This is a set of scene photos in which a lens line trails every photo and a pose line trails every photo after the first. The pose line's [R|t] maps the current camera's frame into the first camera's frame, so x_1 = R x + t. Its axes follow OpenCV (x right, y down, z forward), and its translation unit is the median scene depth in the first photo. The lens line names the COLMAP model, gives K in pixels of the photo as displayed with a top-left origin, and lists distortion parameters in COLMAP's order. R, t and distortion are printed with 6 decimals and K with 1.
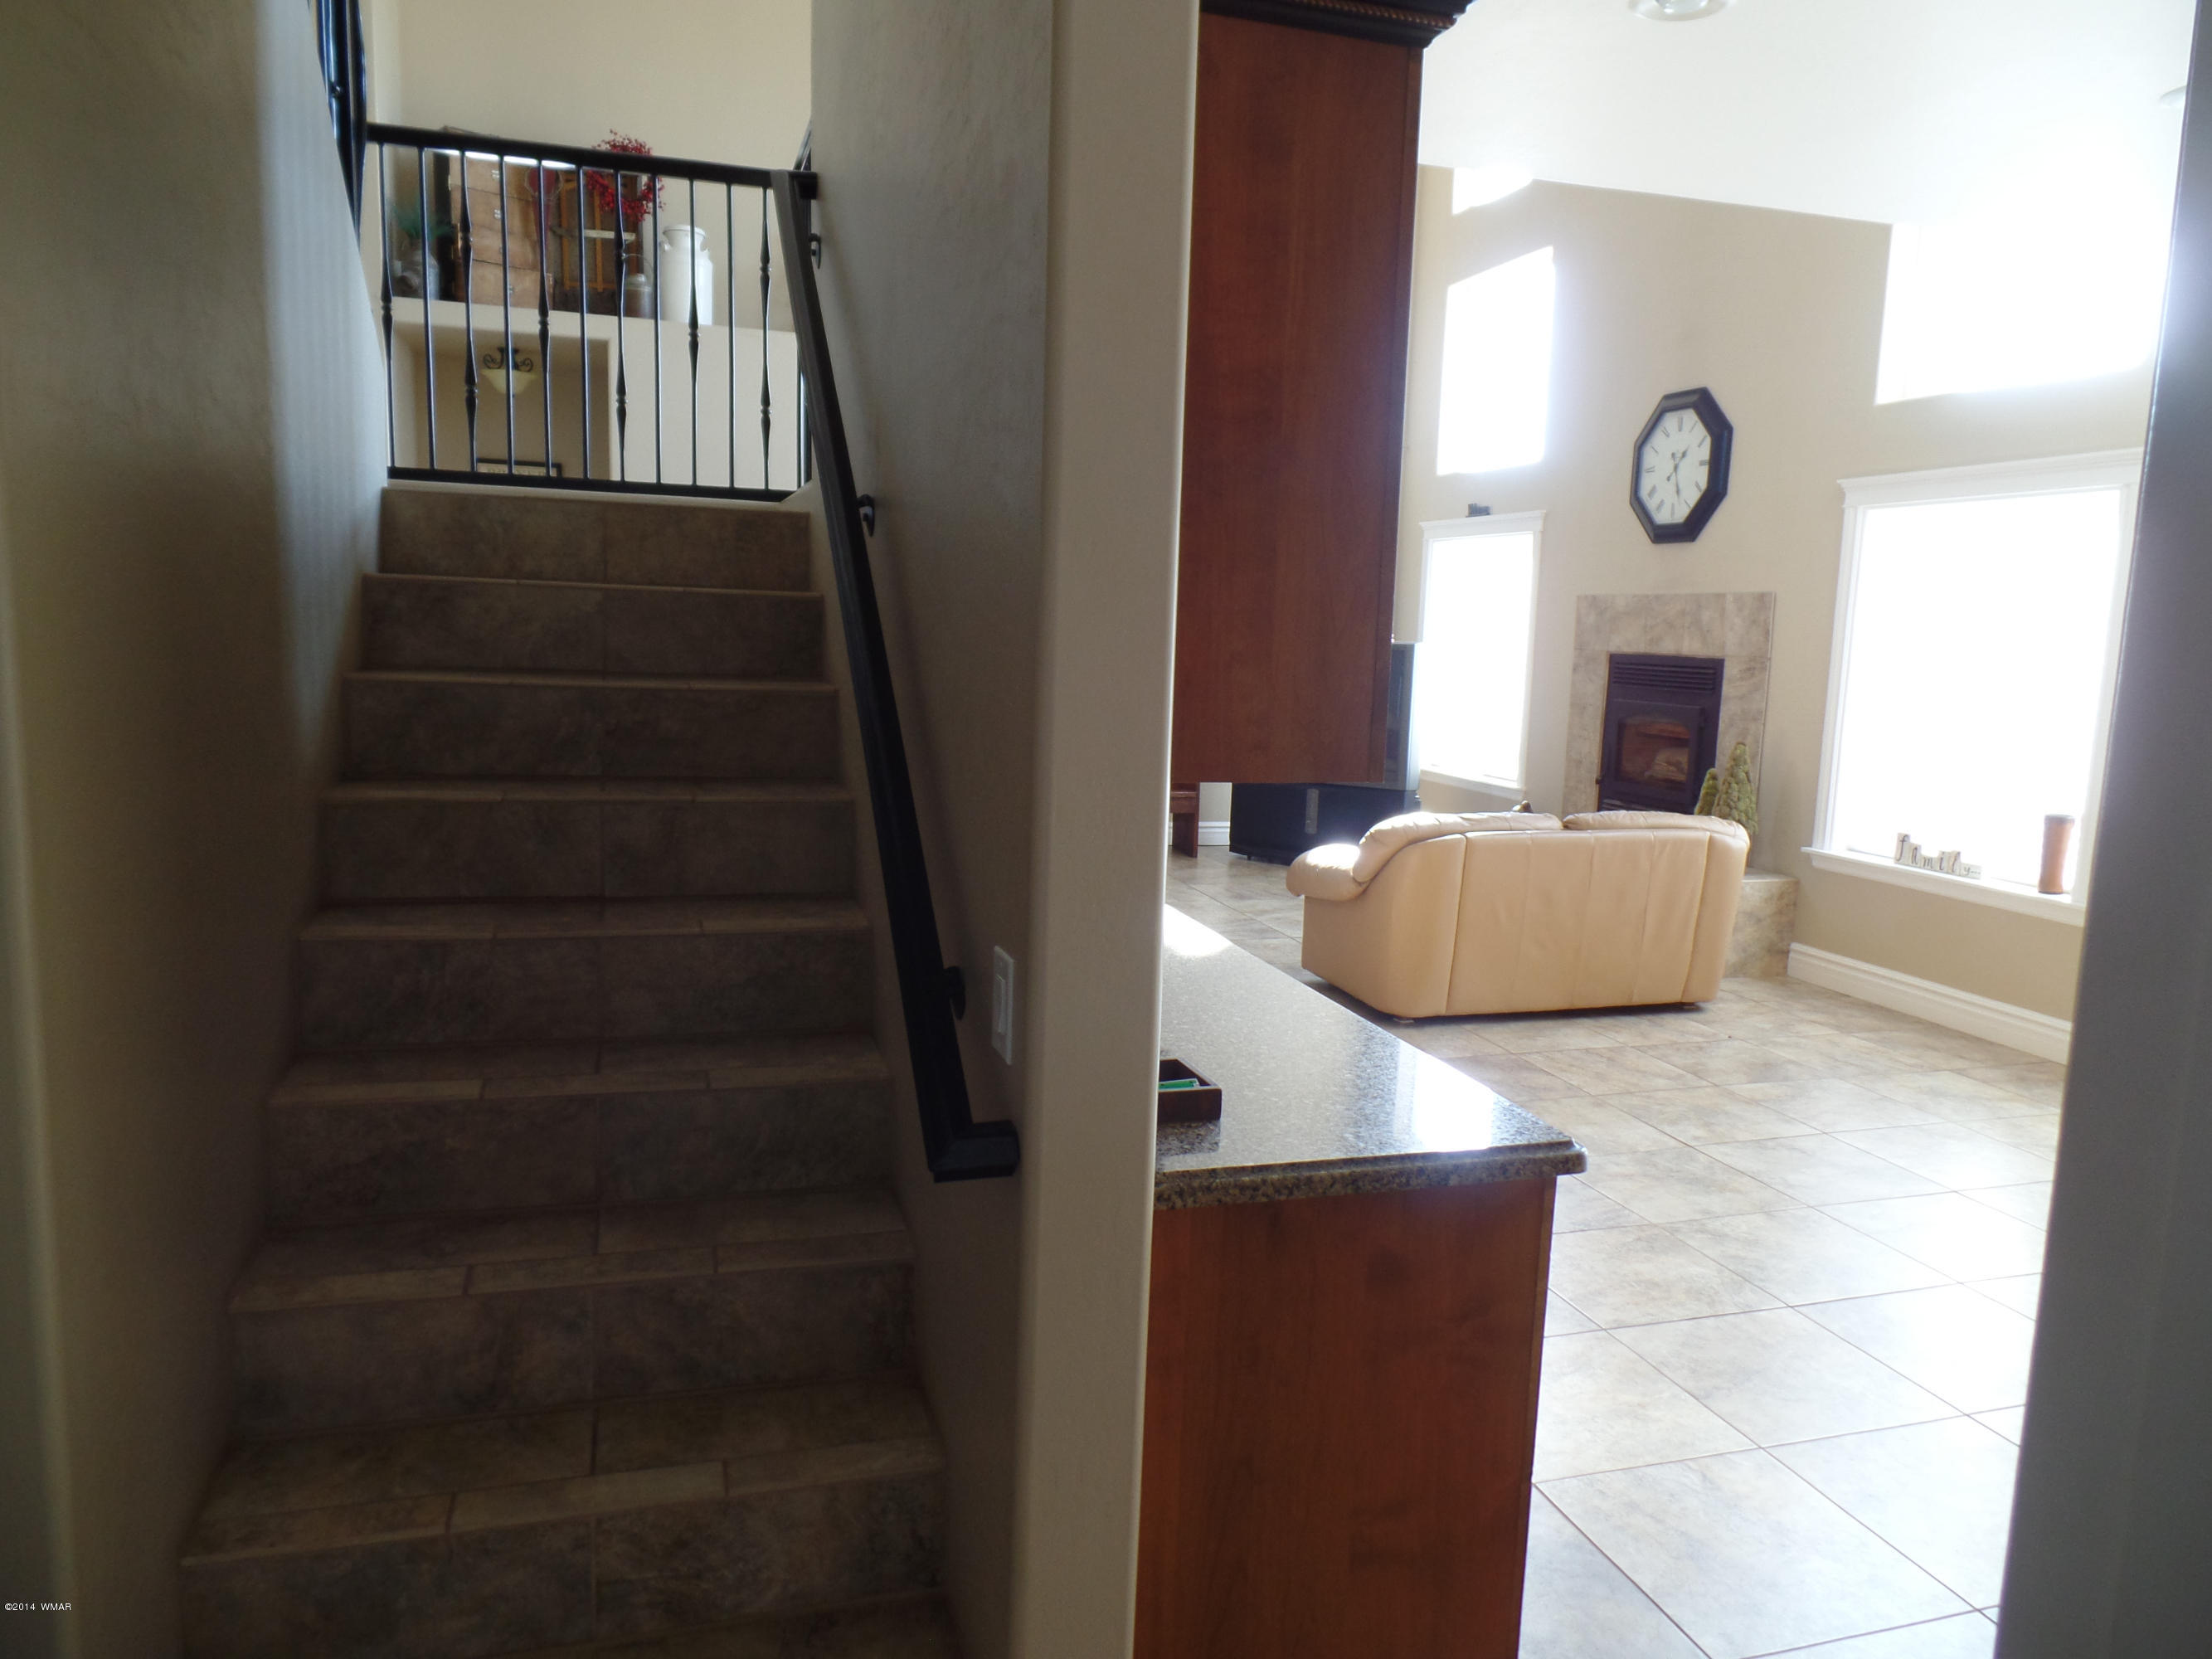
lens RADIAL K [[1521.3, 0, 1137.1], [0, 1521.3, 842.0], [0, 0, 1]] dist [-0.001069, 0.008004]
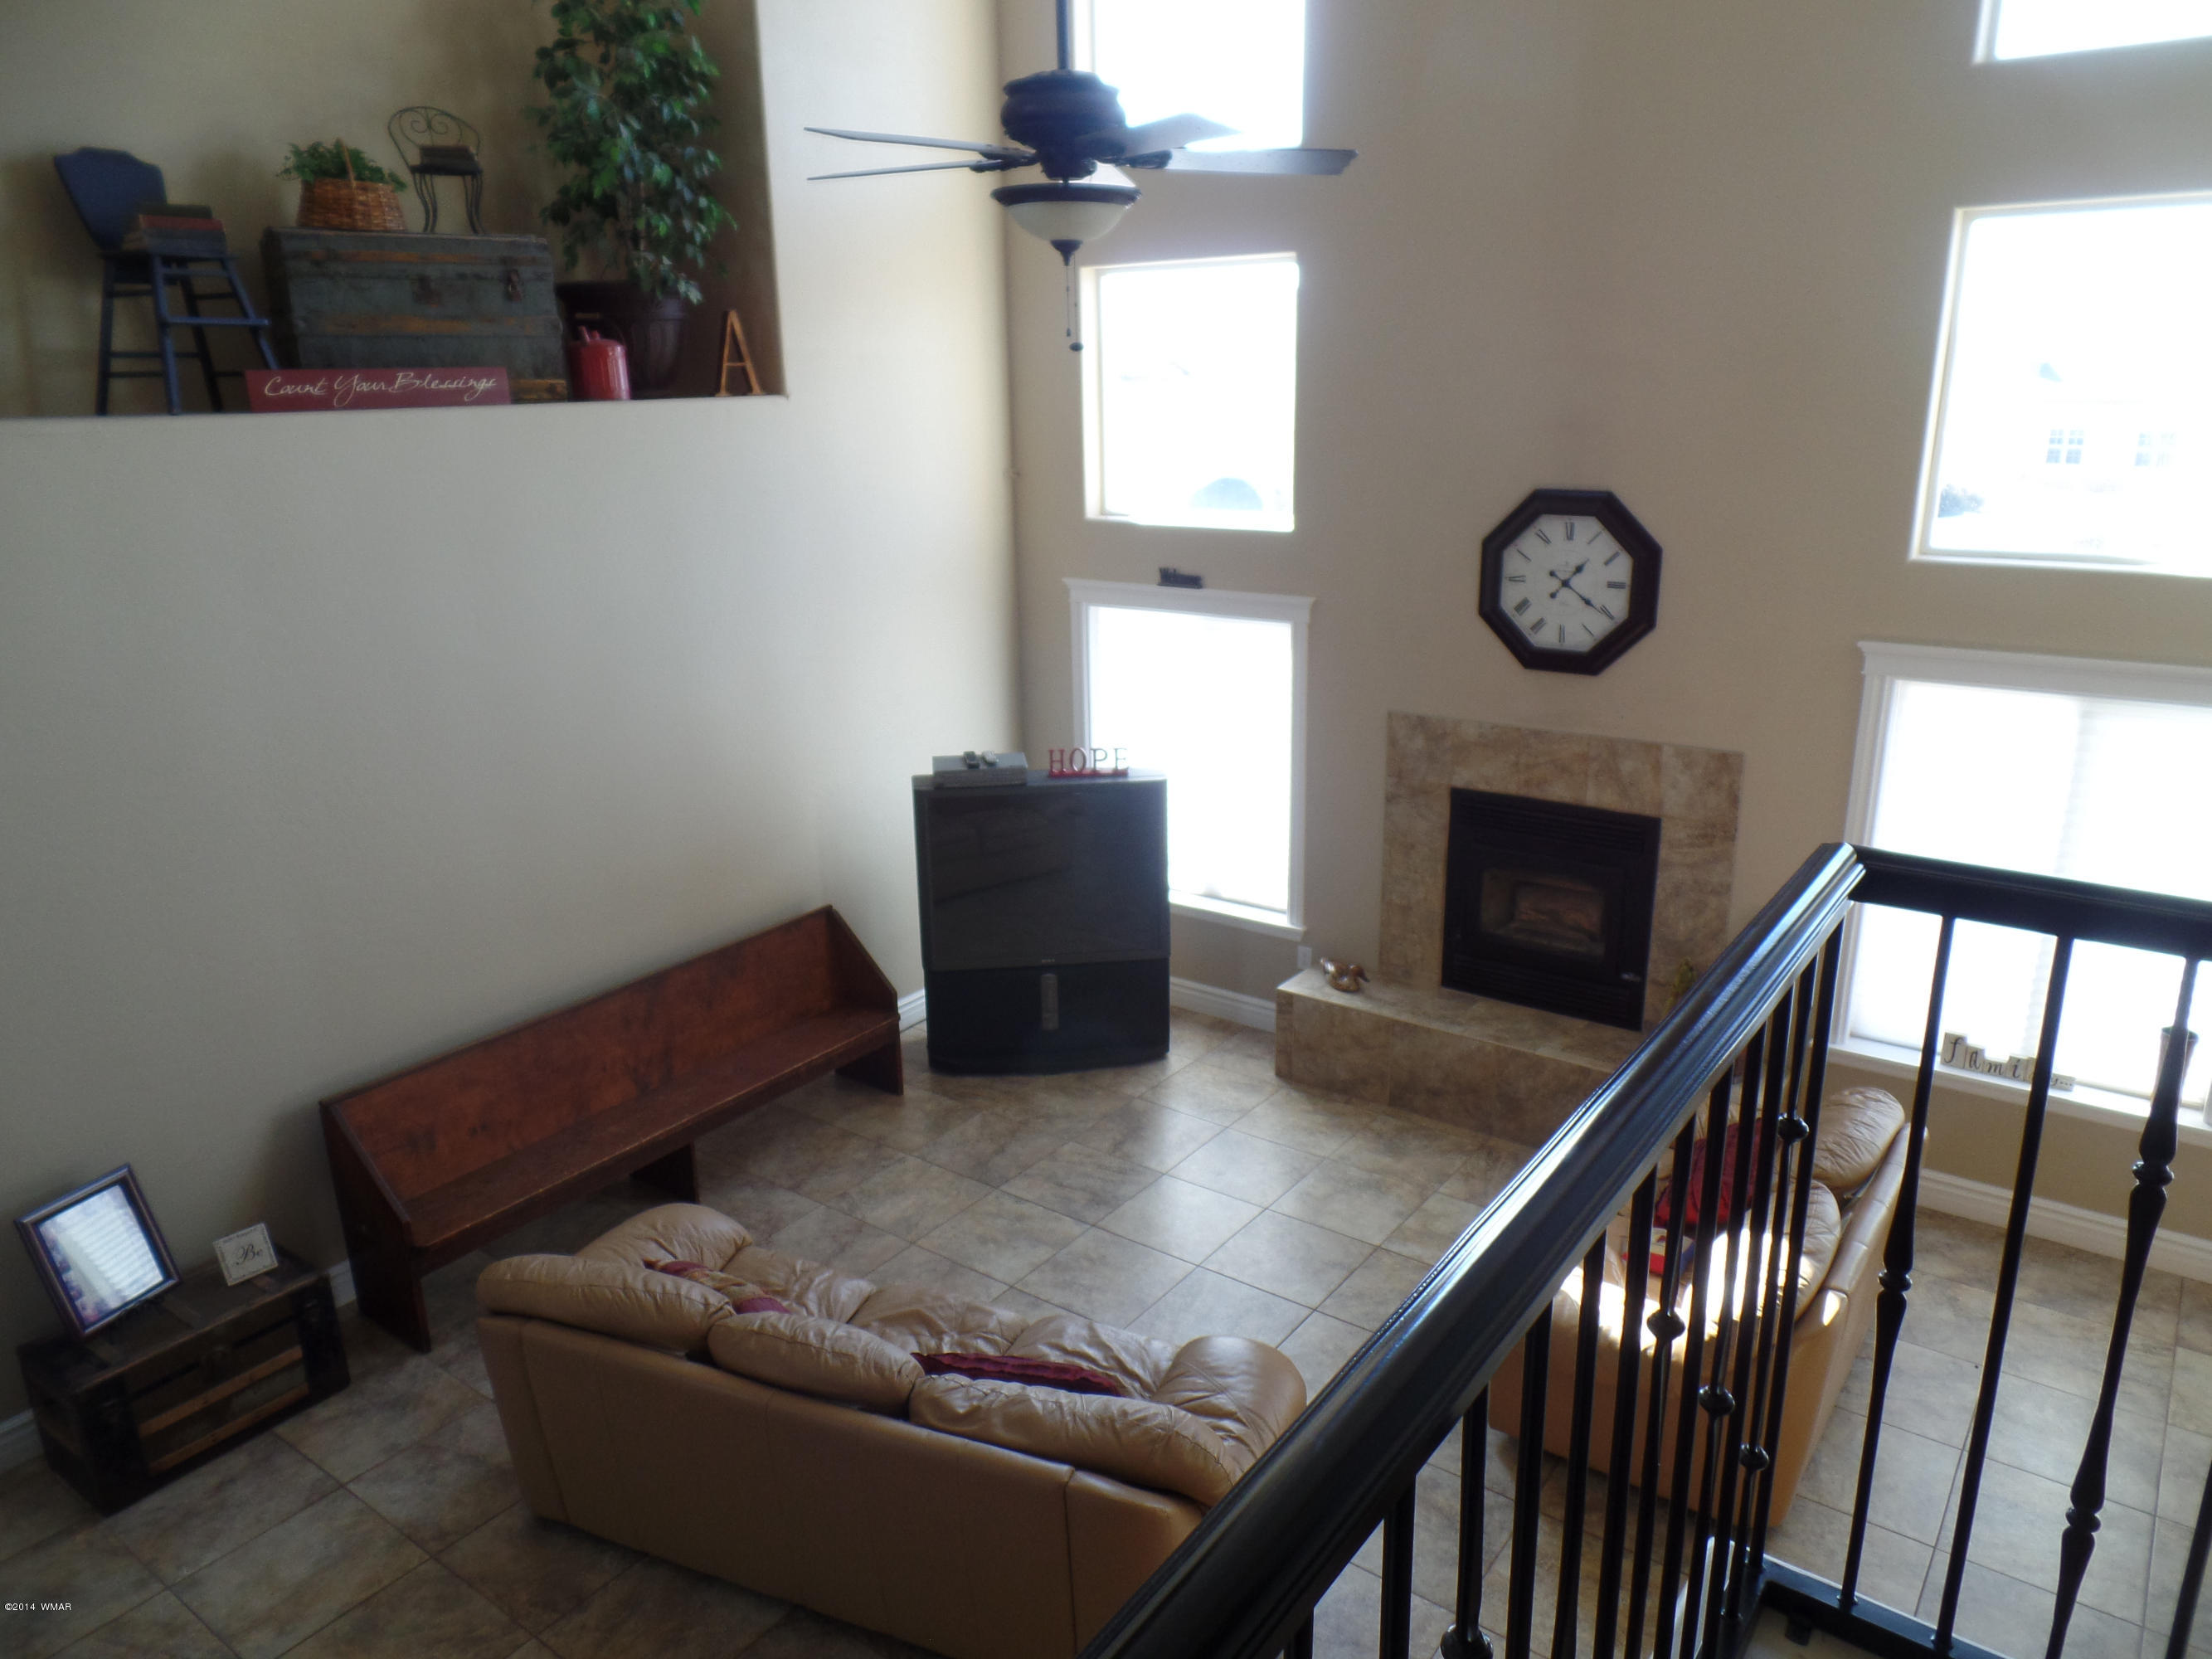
lens RADIAL K [[1521.3, 0, 1118.7], [0, 1521.3, 843.6], [0, 0, 1]] dist [-0.001069, 0.008004]
pose [[0.809222, -0.218524, 0.545350, -0.322796], [0.128098, 0.971546, 0.199222, -0.309004], [-0.573367, -0.091356, 0.814189, 0.466138]]
